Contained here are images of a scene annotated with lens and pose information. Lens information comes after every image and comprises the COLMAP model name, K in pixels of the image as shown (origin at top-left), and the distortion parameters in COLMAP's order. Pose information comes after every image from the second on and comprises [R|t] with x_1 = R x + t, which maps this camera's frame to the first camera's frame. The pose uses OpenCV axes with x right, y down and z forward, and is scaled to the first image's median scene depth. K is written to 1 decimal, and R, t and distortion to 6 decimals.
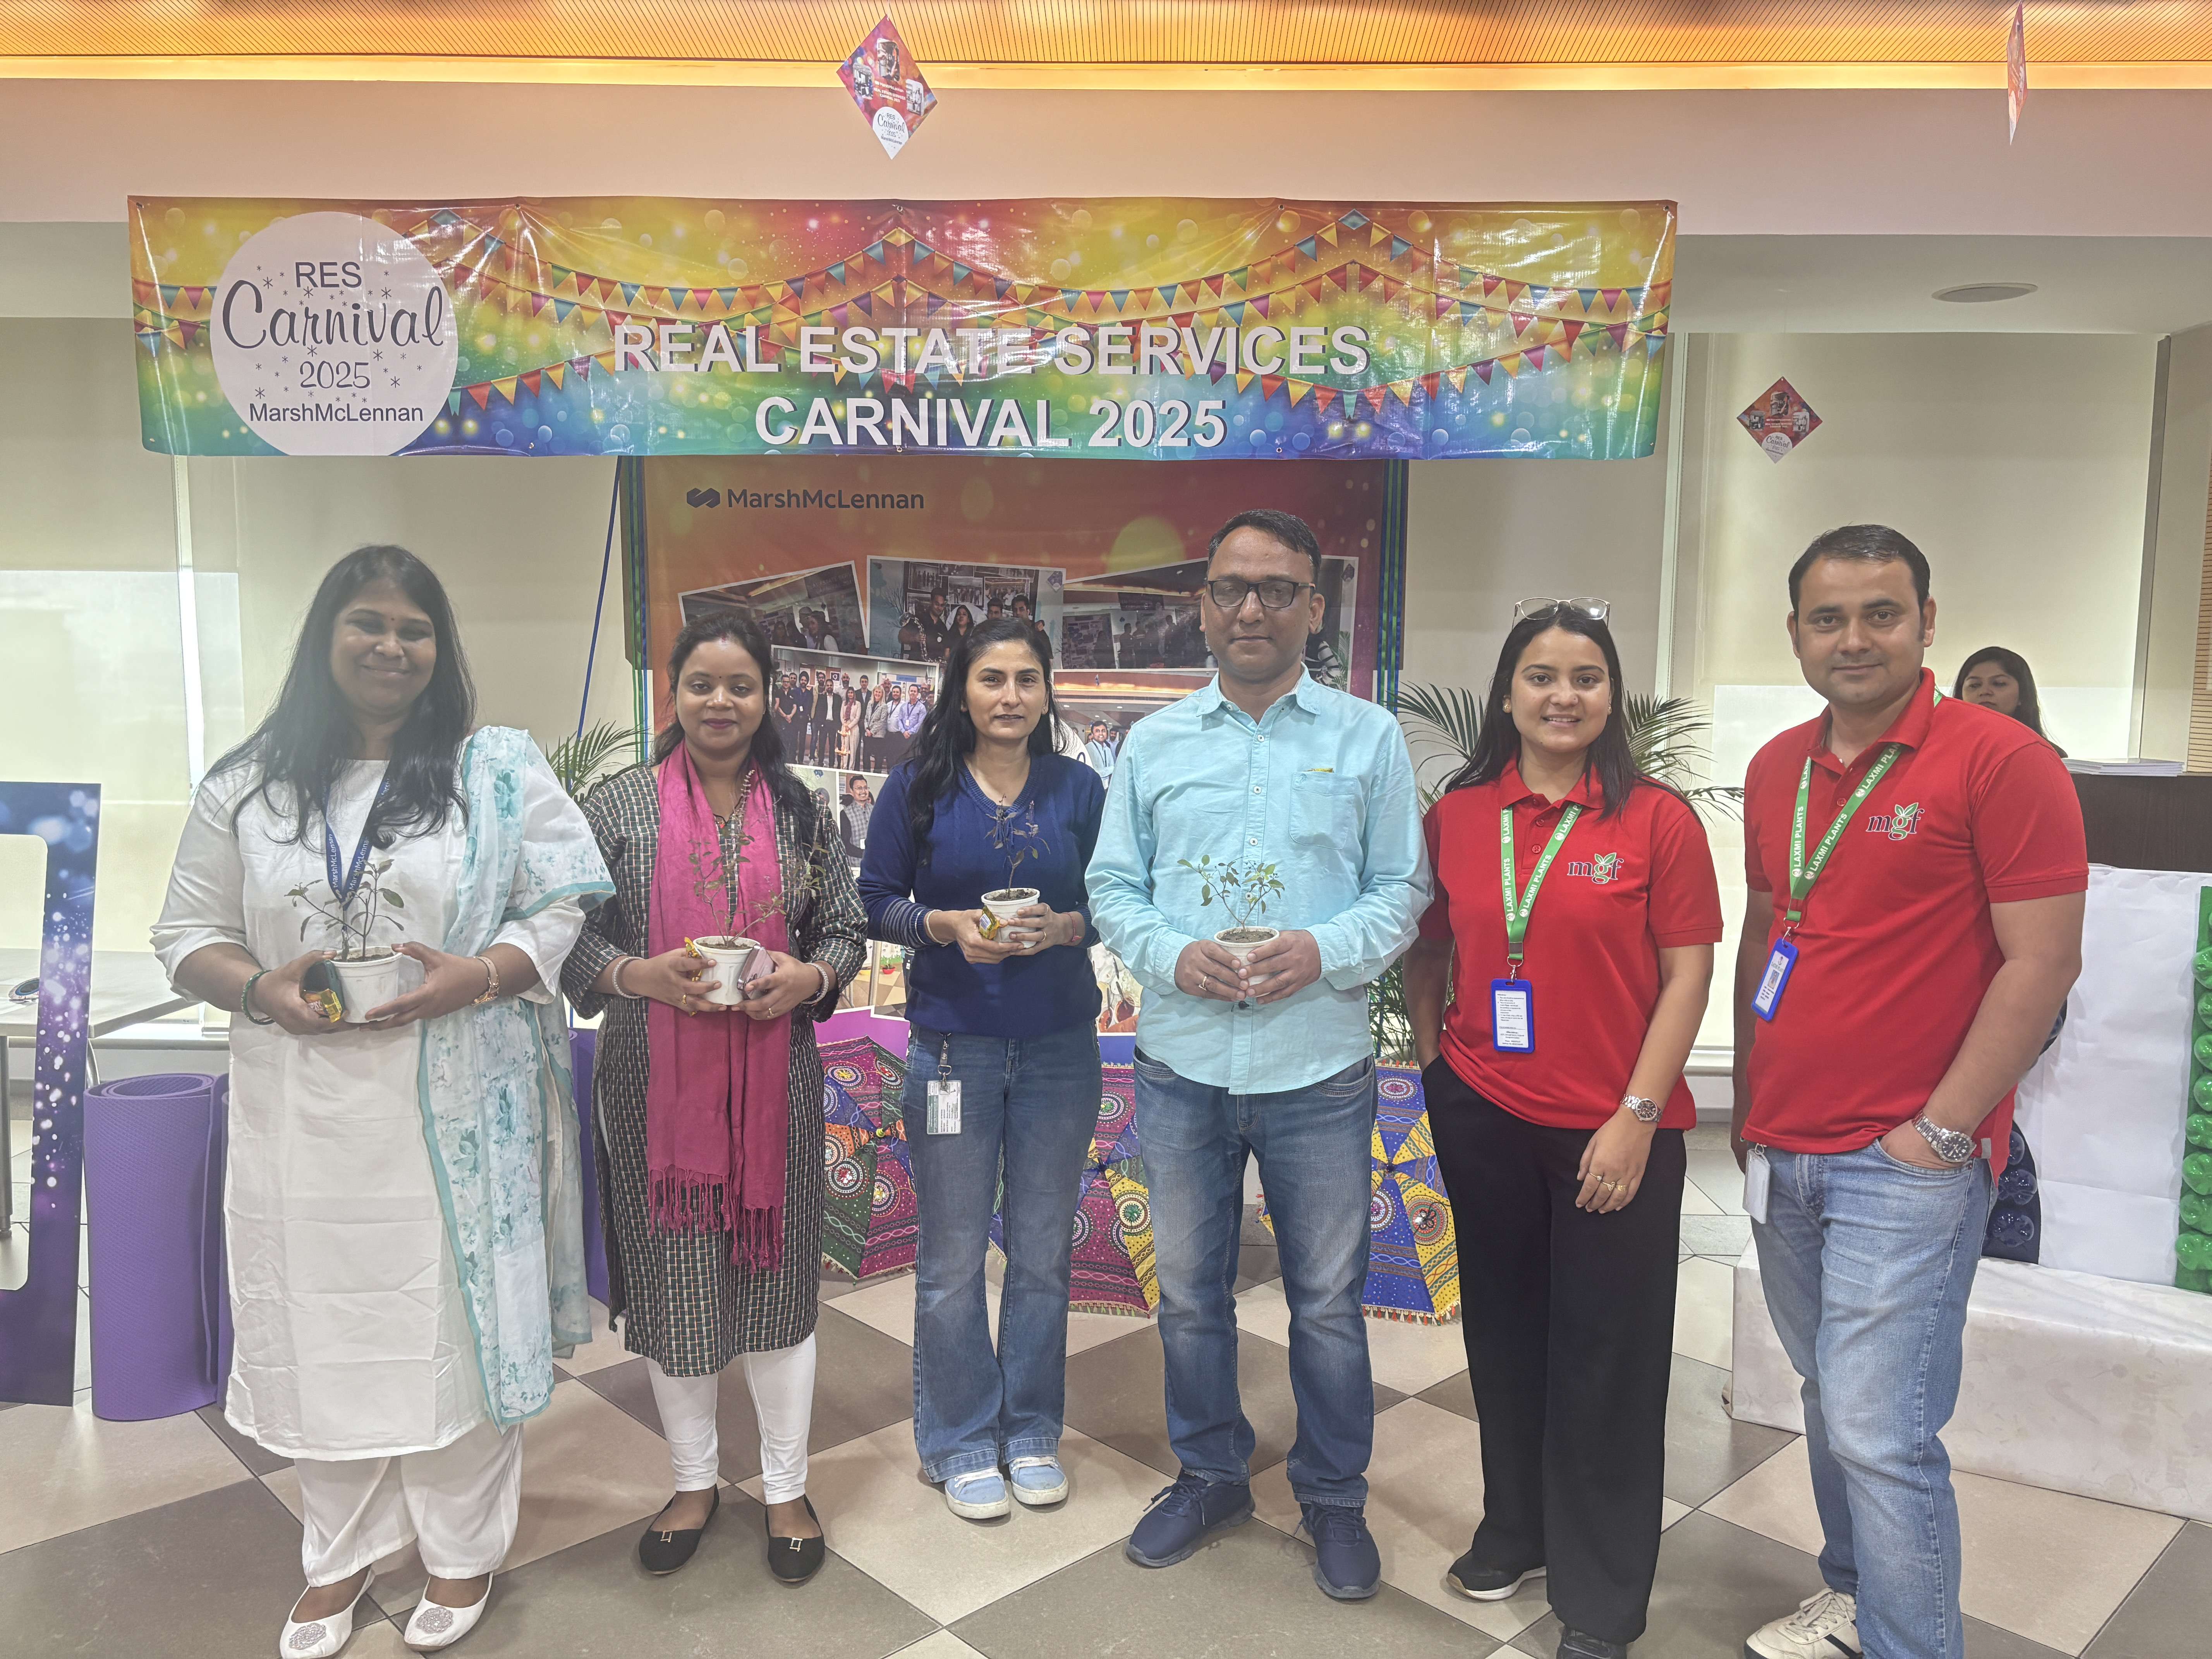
lens RADIAL K [[1637.9, 0, 1121.3], [0, 1637.9, 884.2], [0, 0, 1]] dist [0.035859, -0.030408]
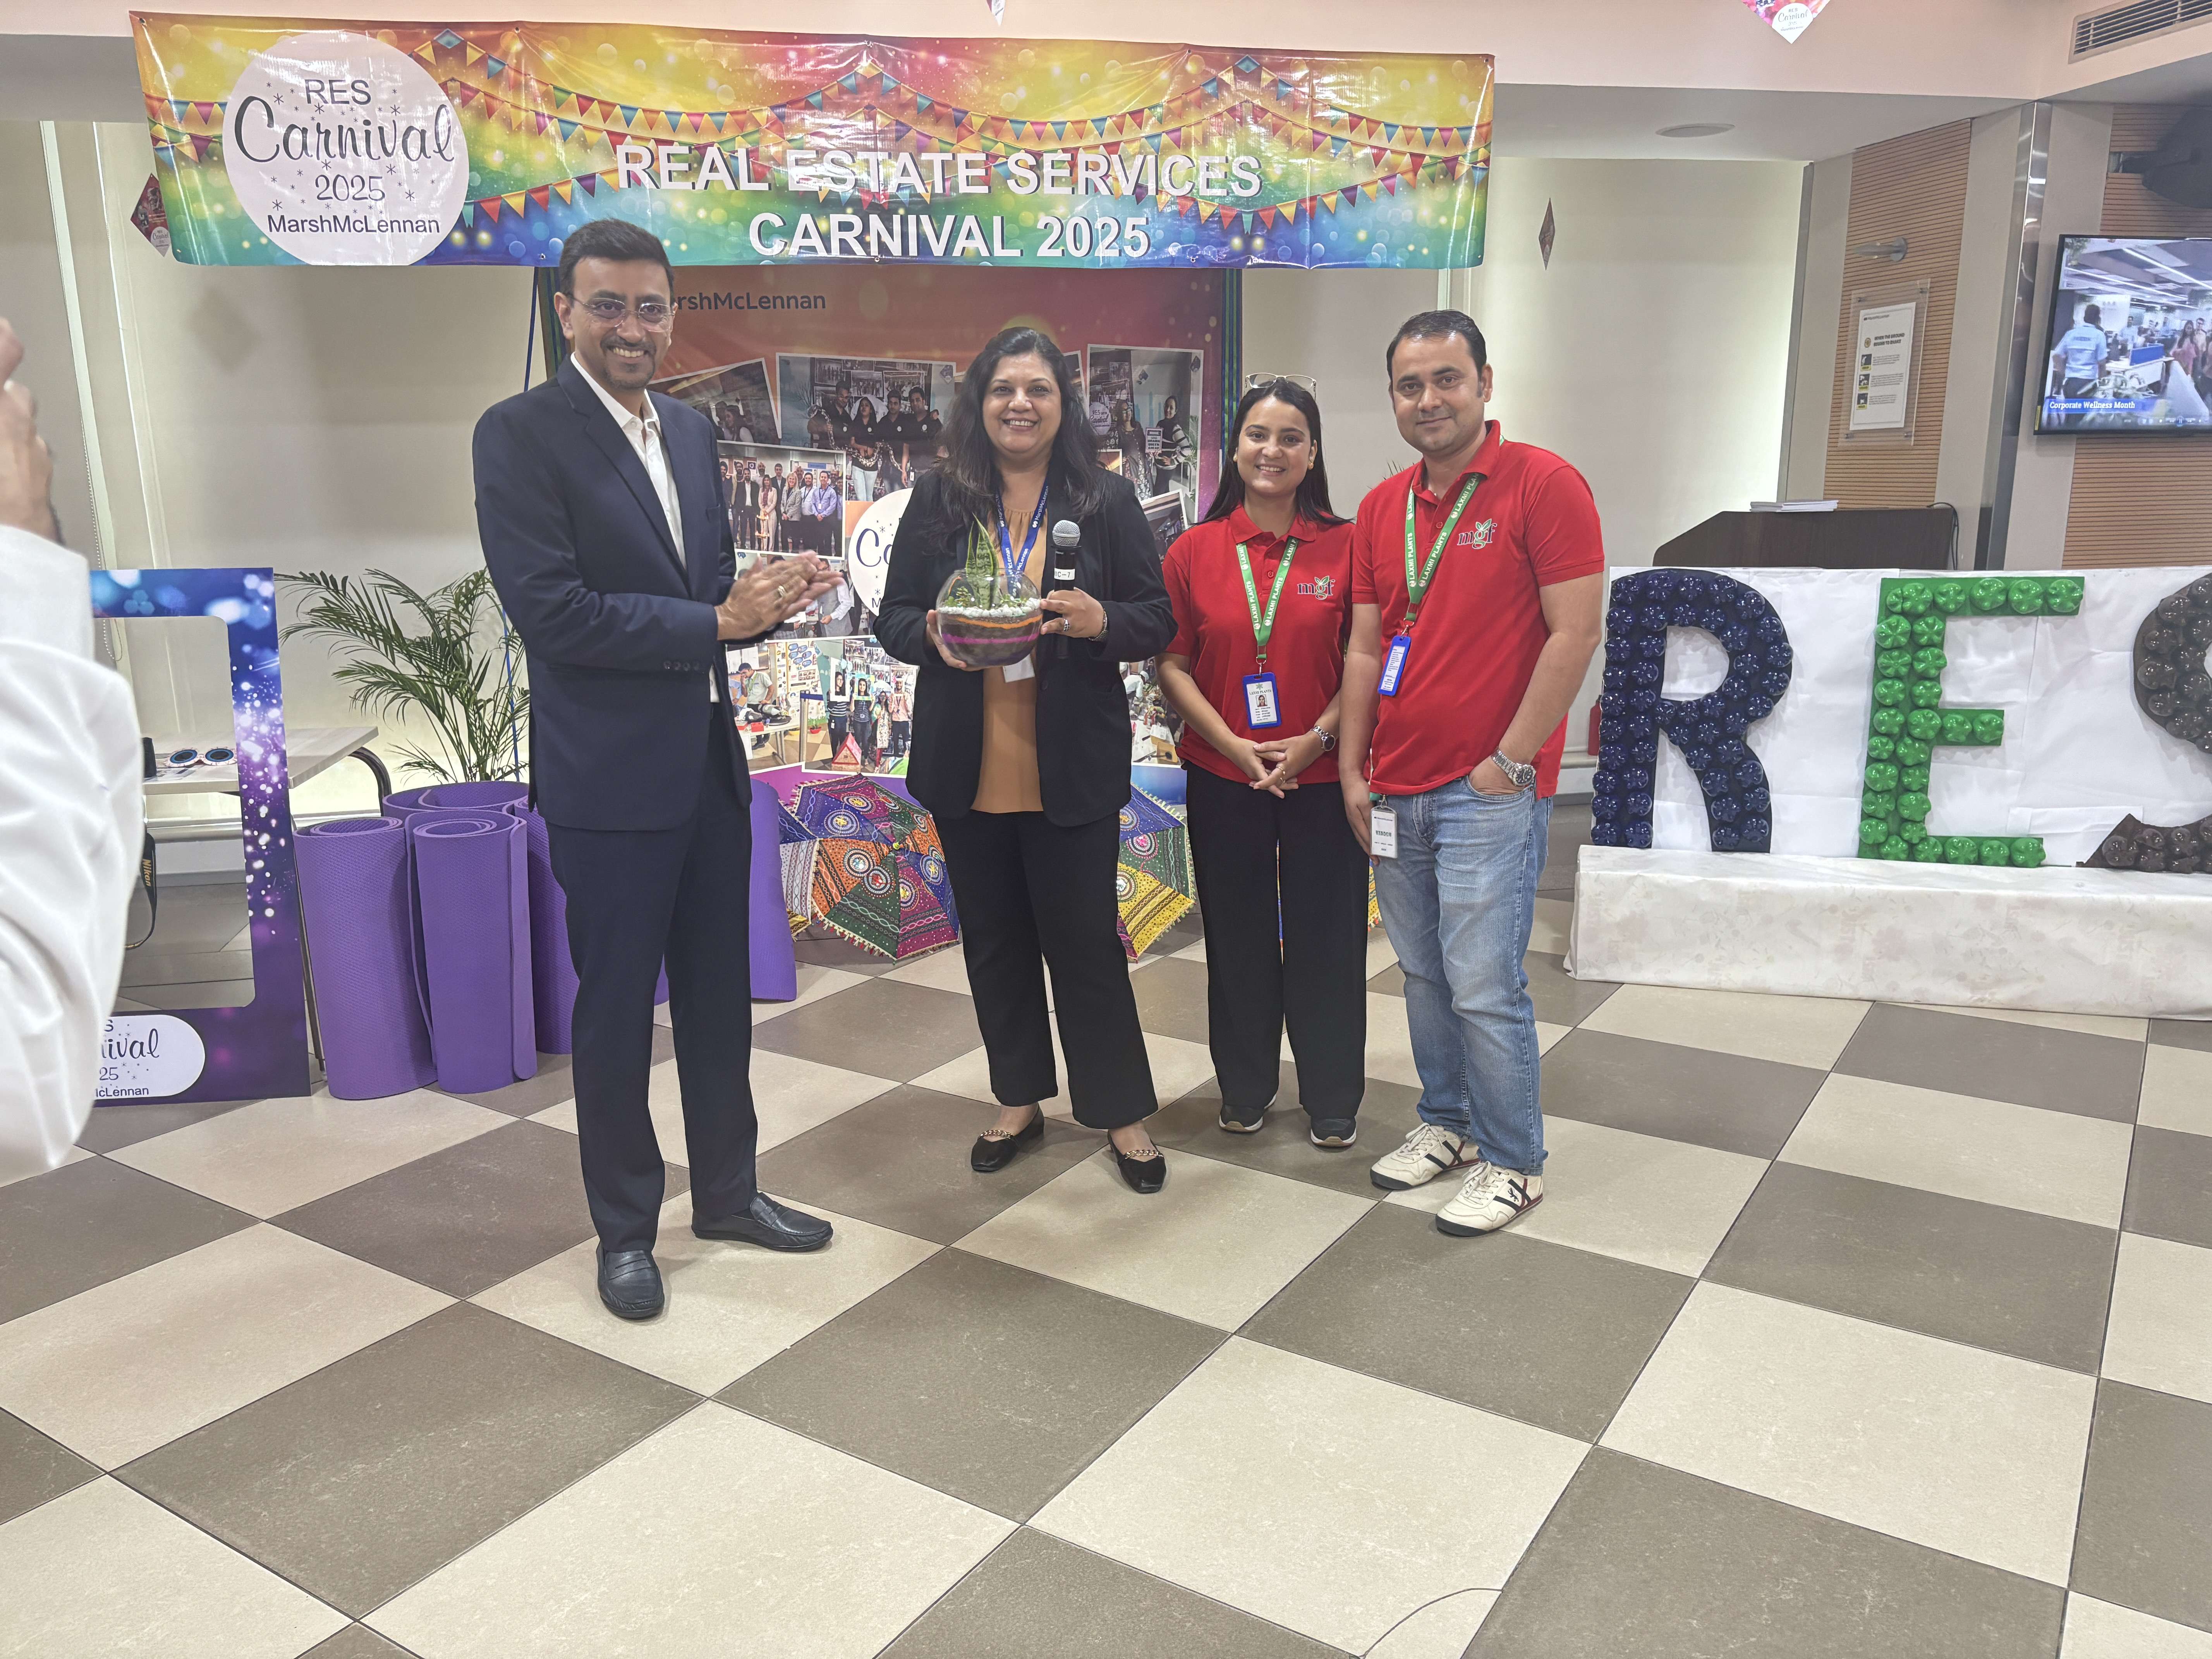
lens RADIAL K [[1637.9, 0, 1121.3], [0, 1637.9, 884.2], [0, 0, 1]] dist [0.035859, -0.030408]
pose [[0.973730, -0.080768, 0.212902, -0.252983], [0.054722, 0.990581, 0.125516, 0.037852], [-0.221035, -0.110569, 0.968978, -0.223121]]
